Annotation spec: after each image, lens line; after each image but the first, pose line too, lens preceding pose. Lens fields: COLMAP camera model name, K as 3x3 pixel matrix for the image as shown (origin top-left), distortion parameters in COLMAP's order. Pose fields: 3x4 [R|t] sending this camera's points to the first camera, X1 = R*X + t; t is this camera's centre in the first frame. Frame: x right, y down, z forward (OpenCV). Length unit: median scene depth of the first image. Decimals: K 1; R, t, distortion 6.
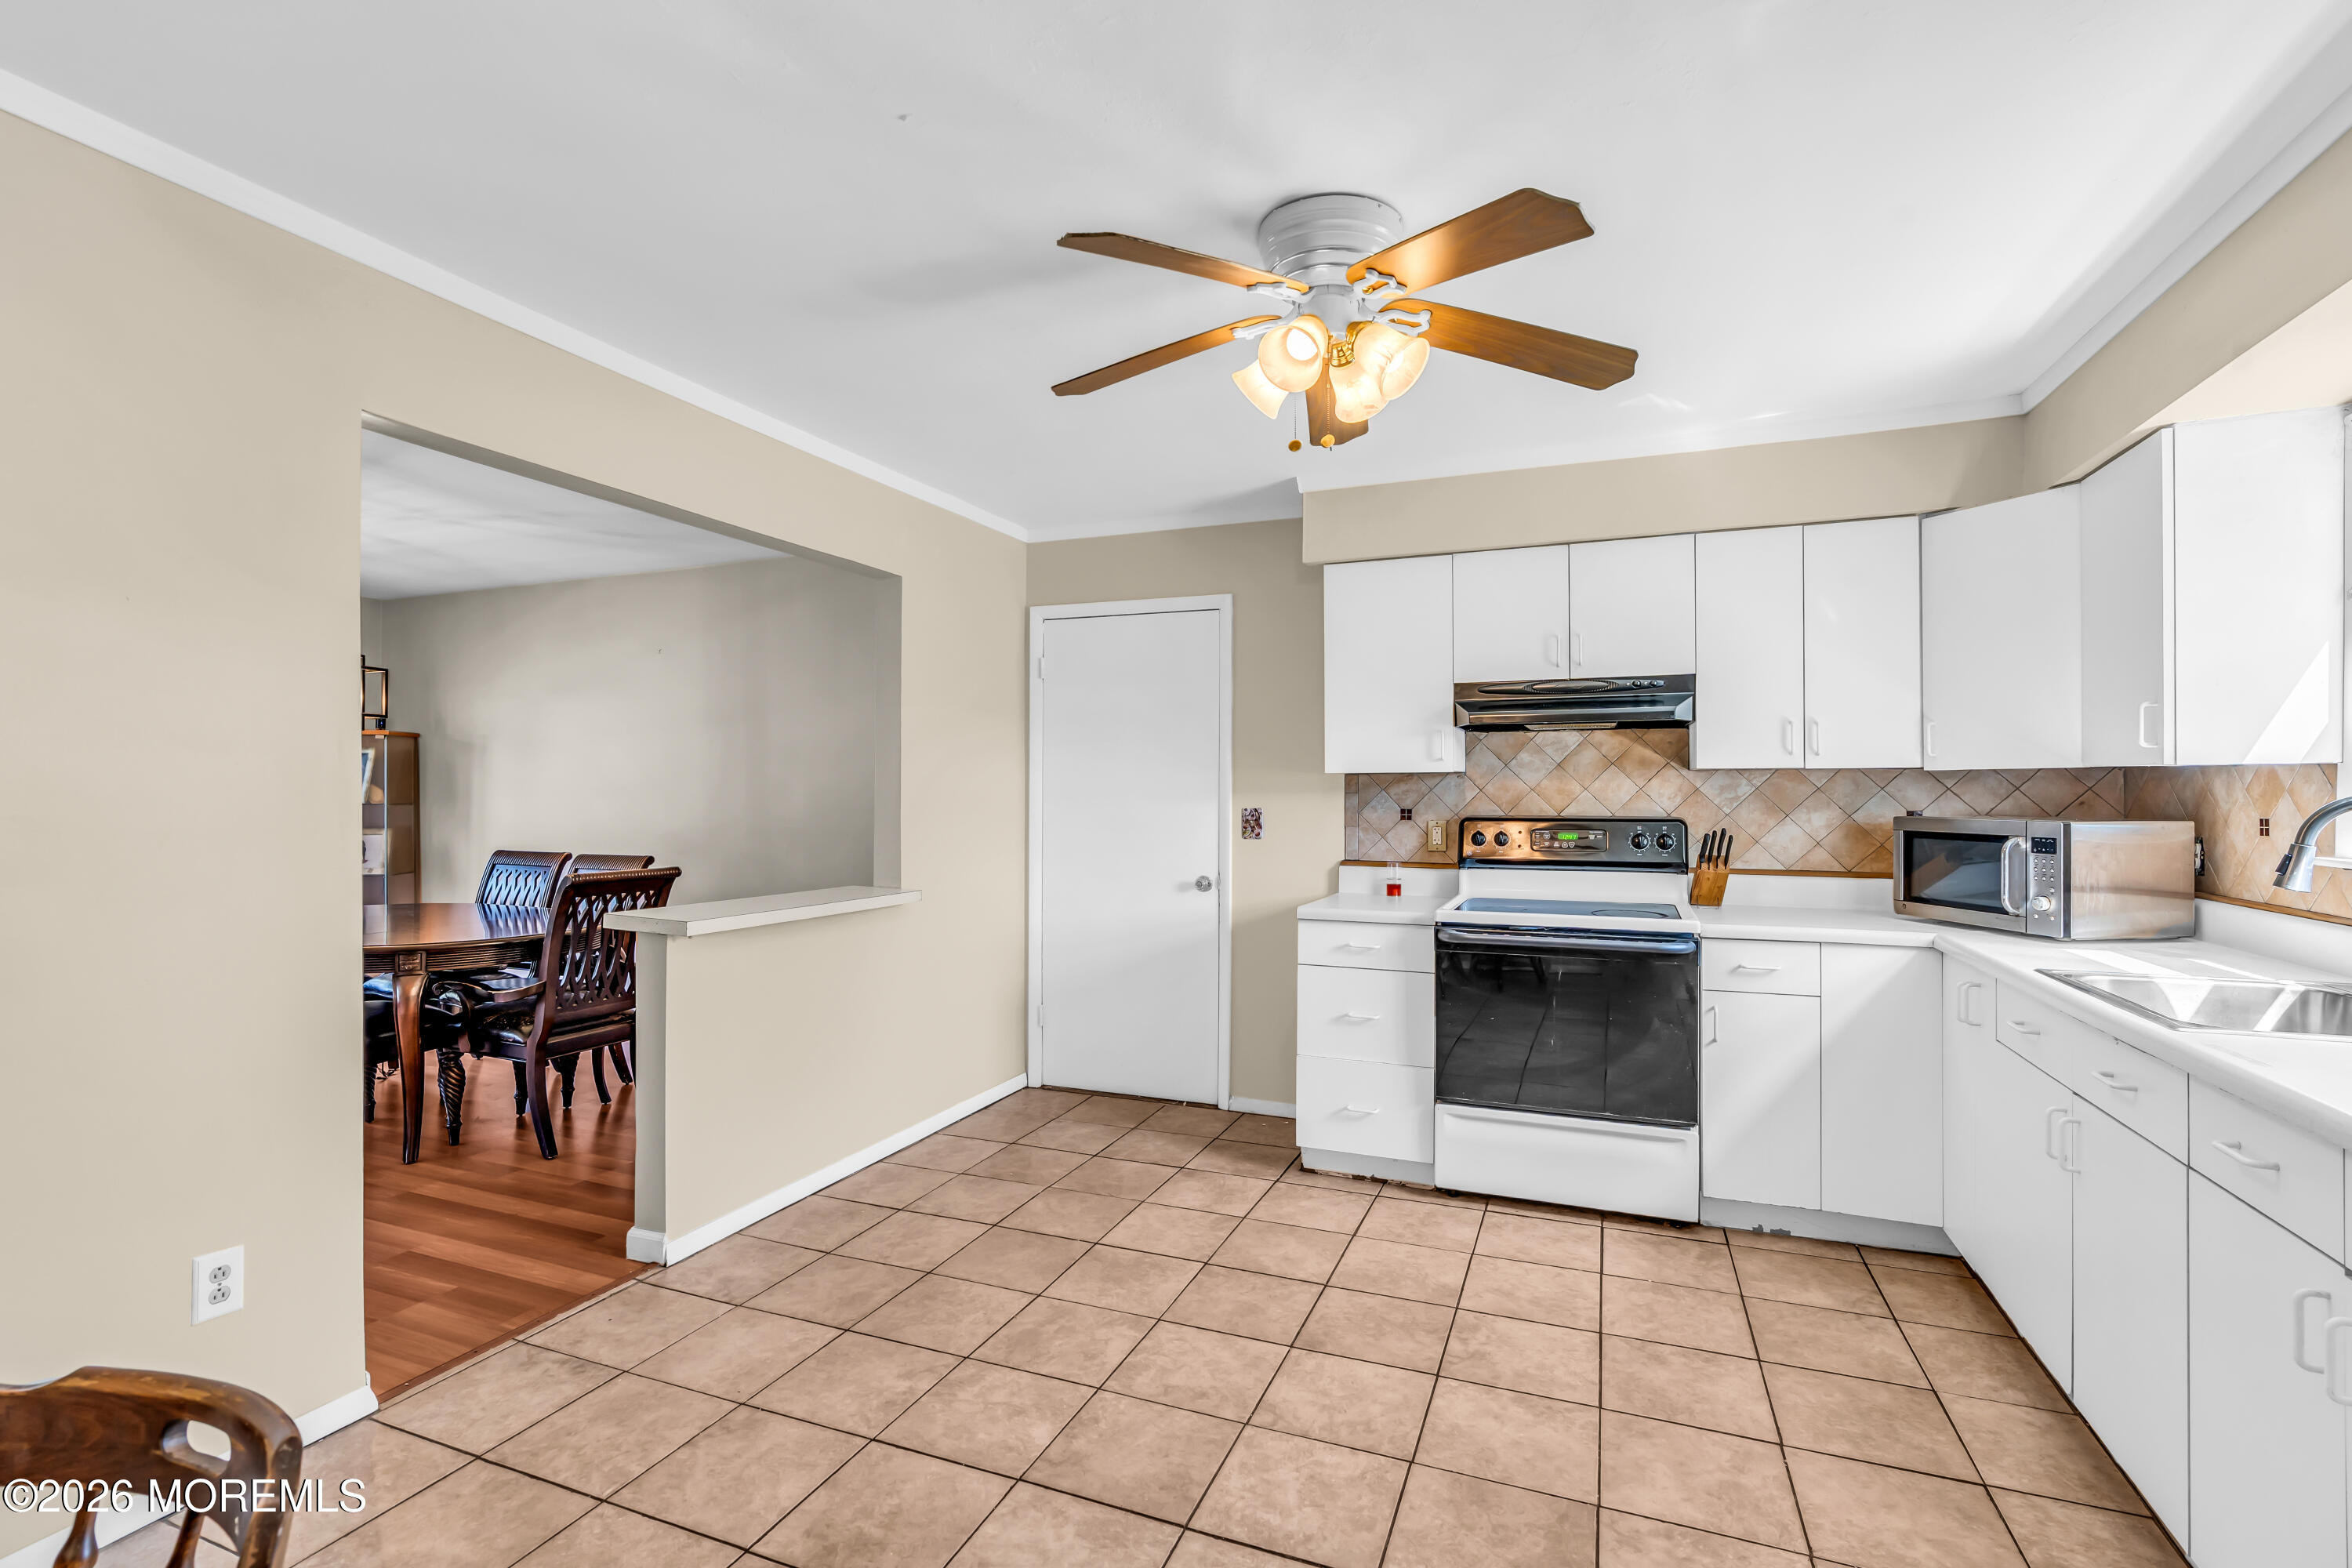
lens RADIAL K [[1069.8, 0, 1181.0], [0, 1069.8, 795.6], [0, 0, 1]] dist [-0.010943, 0.003110]
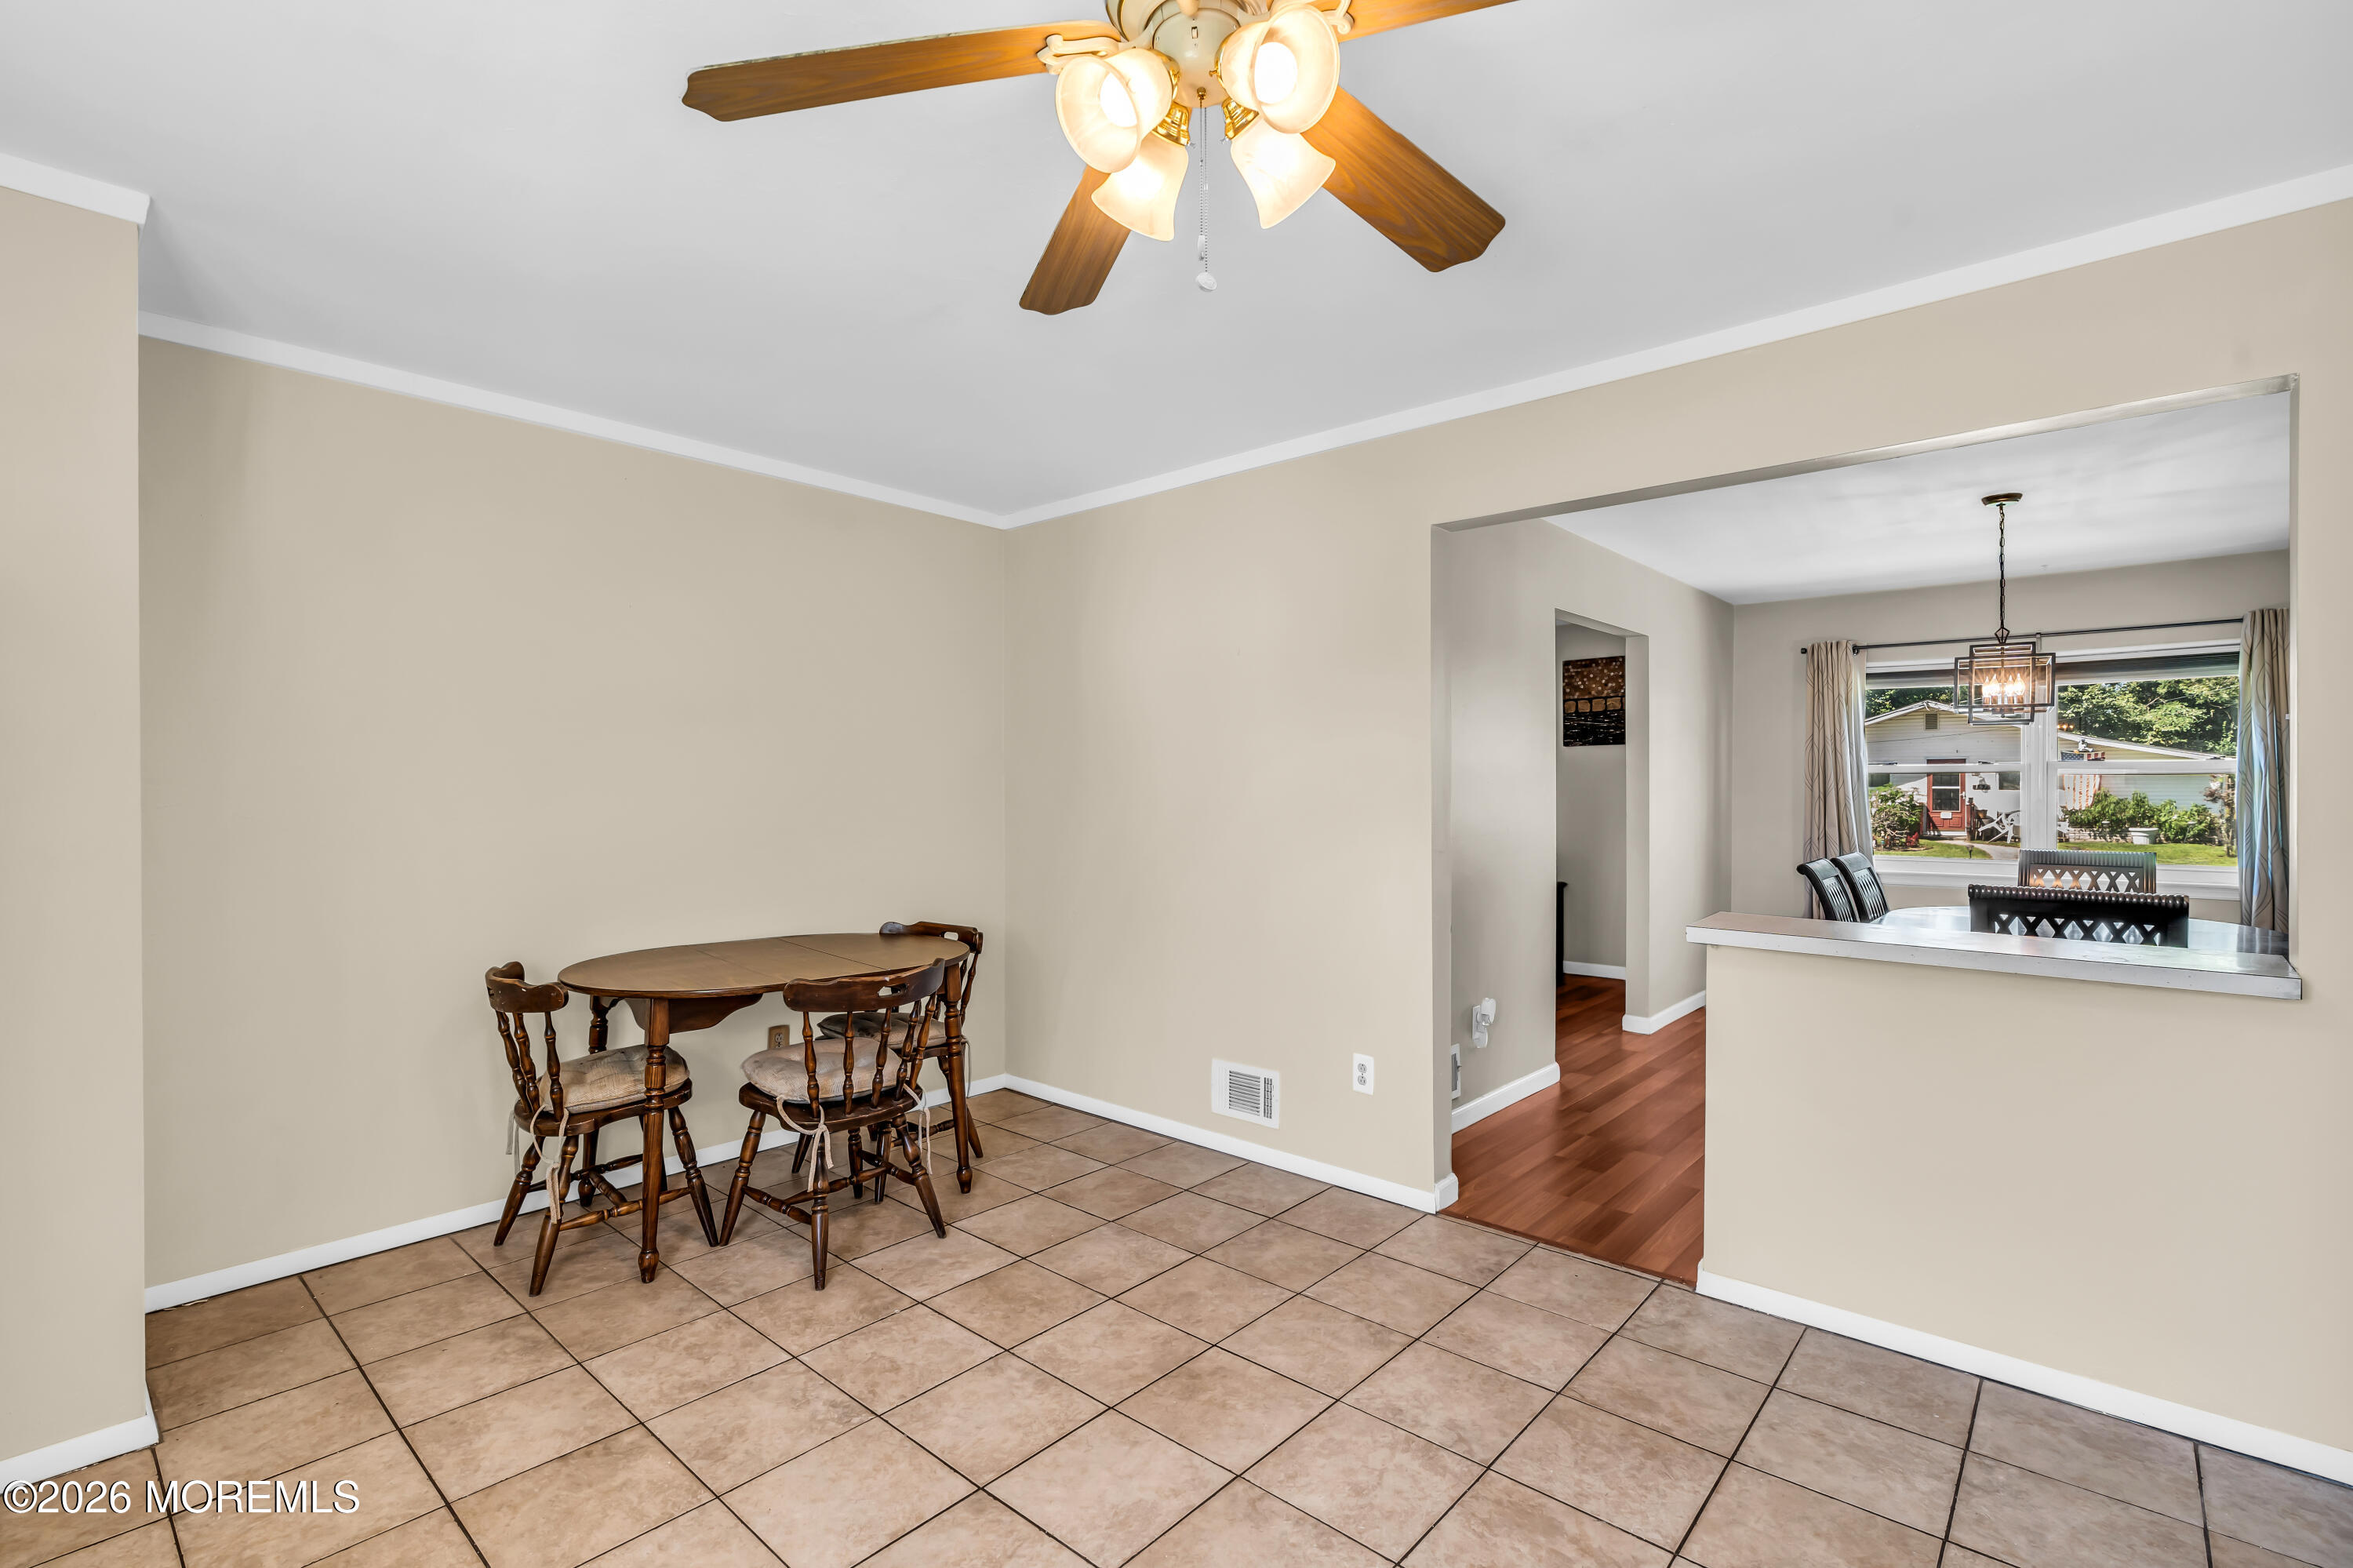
lens RADIAL K [[1070.3, 0, 1168.5], [0, 1070.3, 793.9], [0, 0, 1]] dist [-0.010943, 0.003110]
pose [[-0.340142, 0.007582, -0.940343, 0.468275], [-0.005077, 0.999938, 0.009899, -0.002747], [0.940360, 0.008141, -0.340083, 0.742809]]
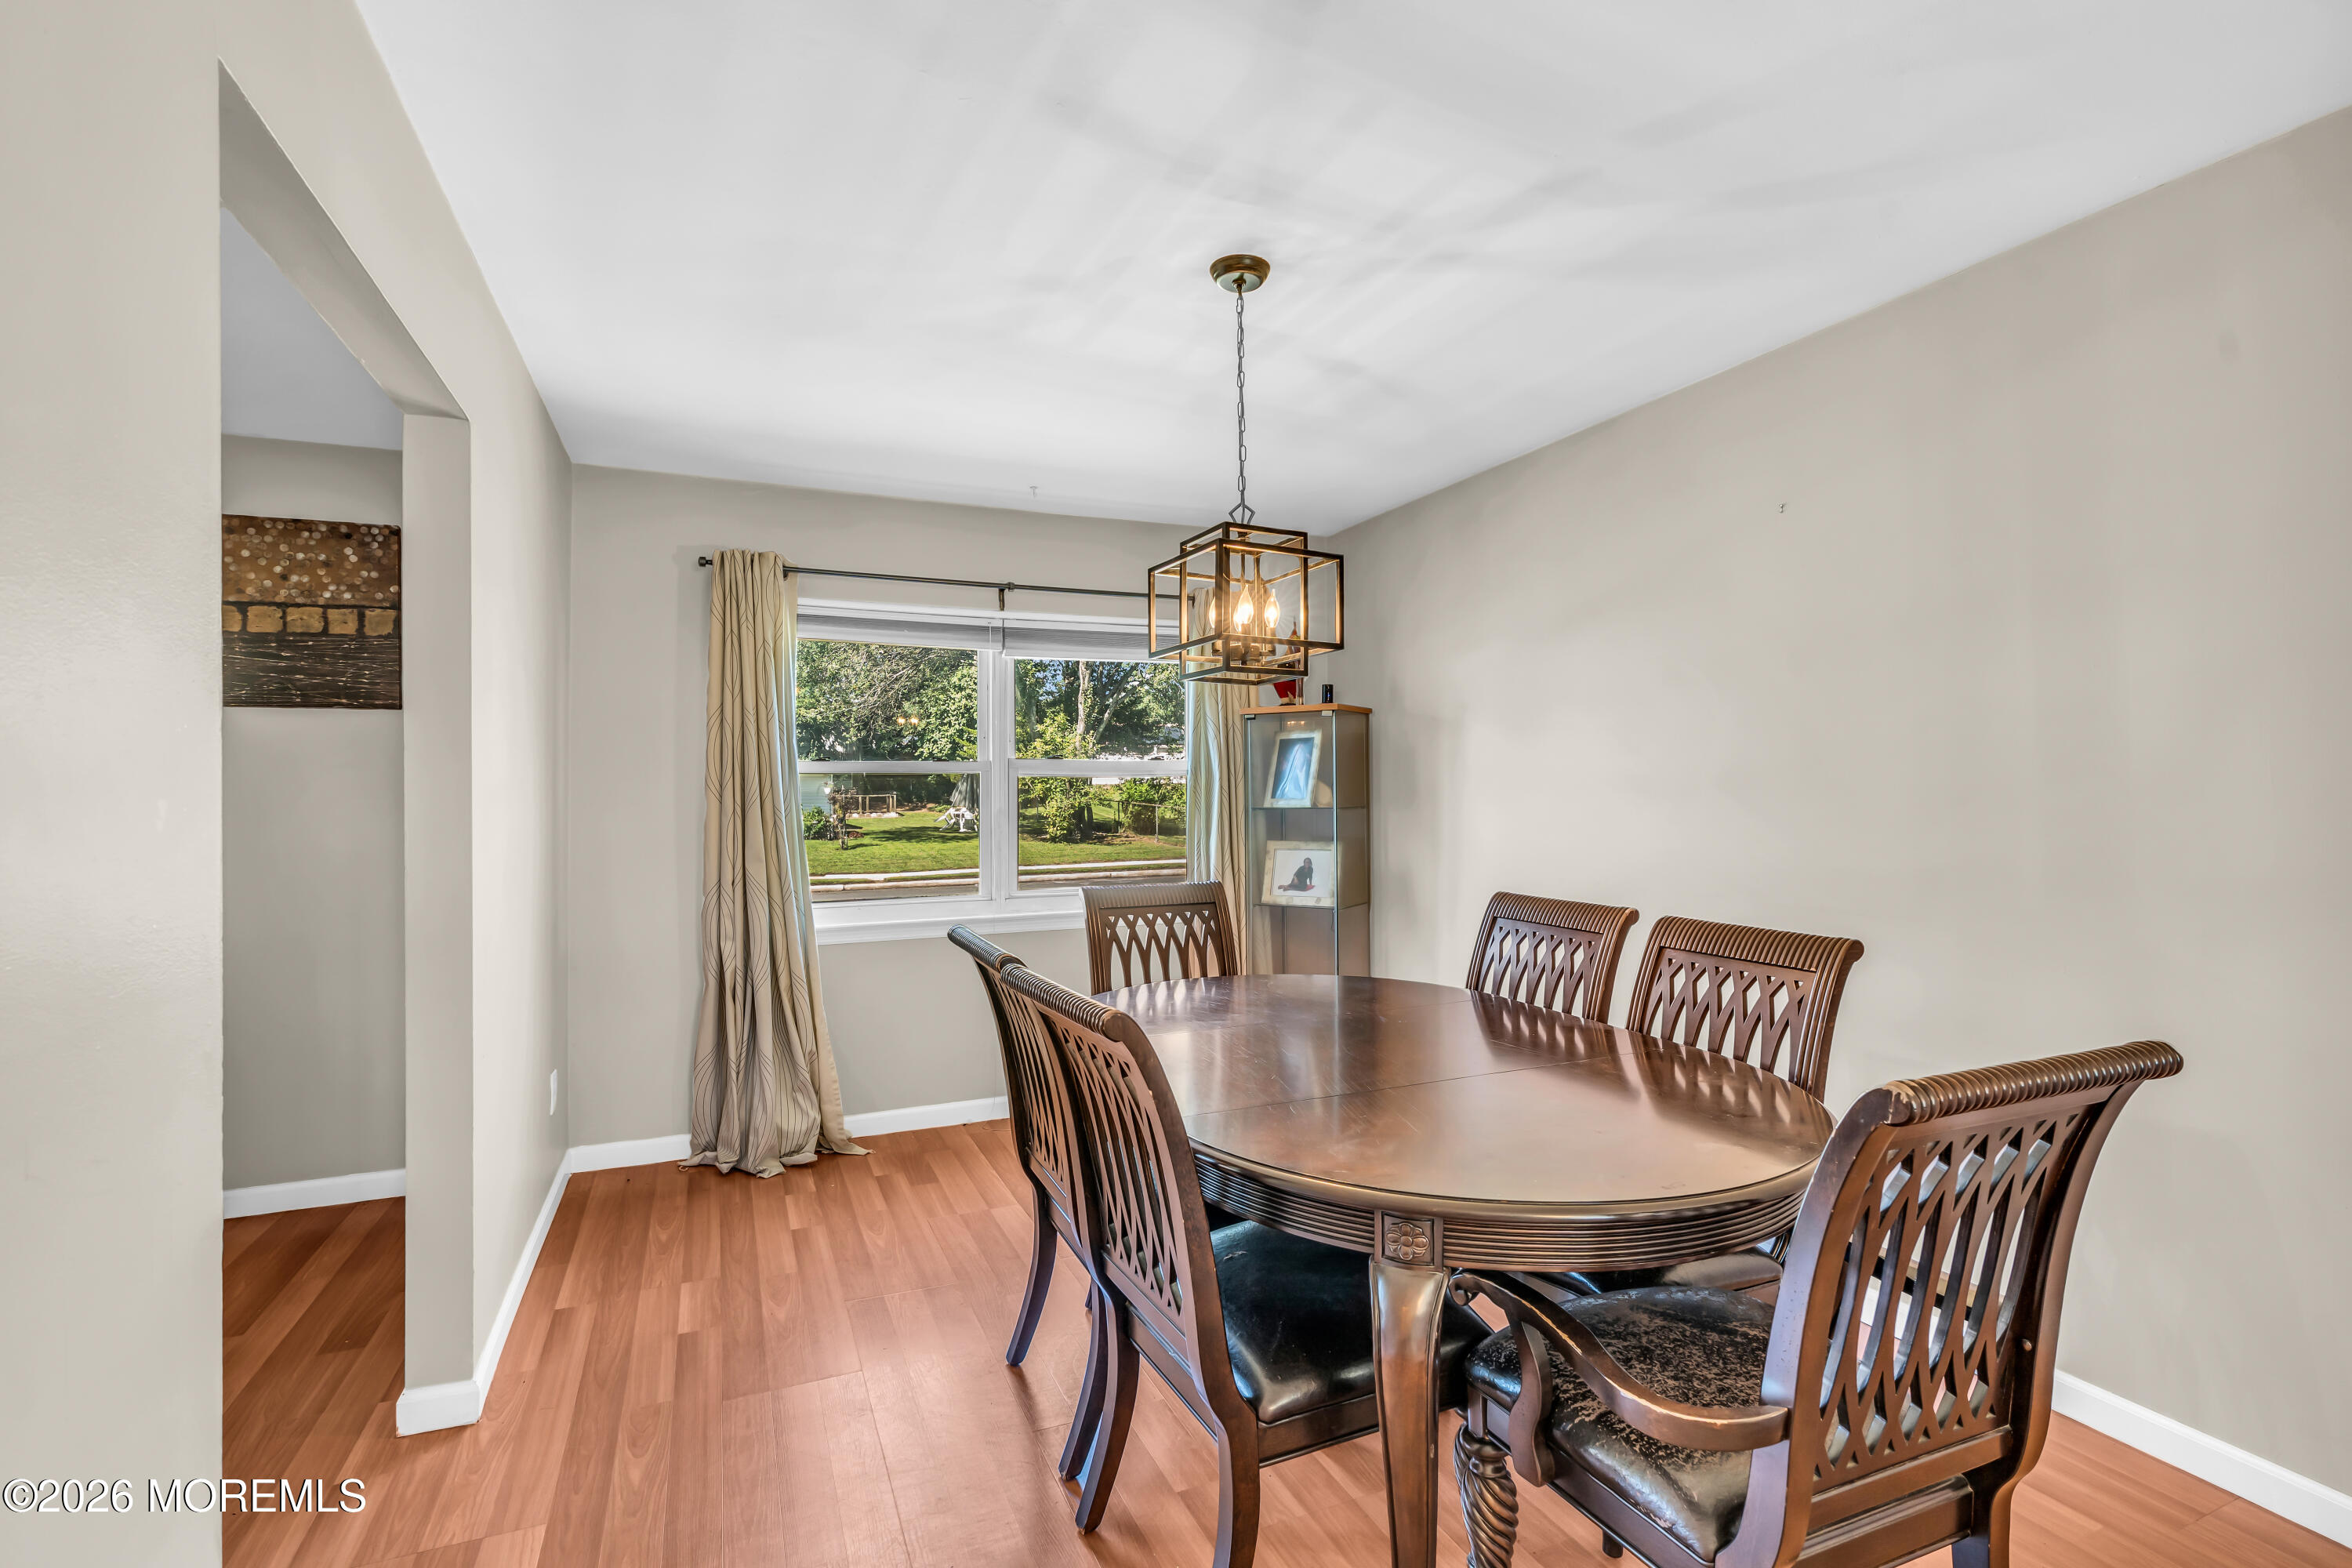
lens RADIAL K [[1069.8, 0, 1191.4], [0, 1069.8, 786.3], [0, 0, 1]] dist [-0.010943, 0.003110]
pose [[0.720390, -0.007519, -0.693528, -0.546227], [0.002811, 0.999965, -0.007921, -0.001954], [0.693563, 0.003756, 0.720386, 0.714683]]
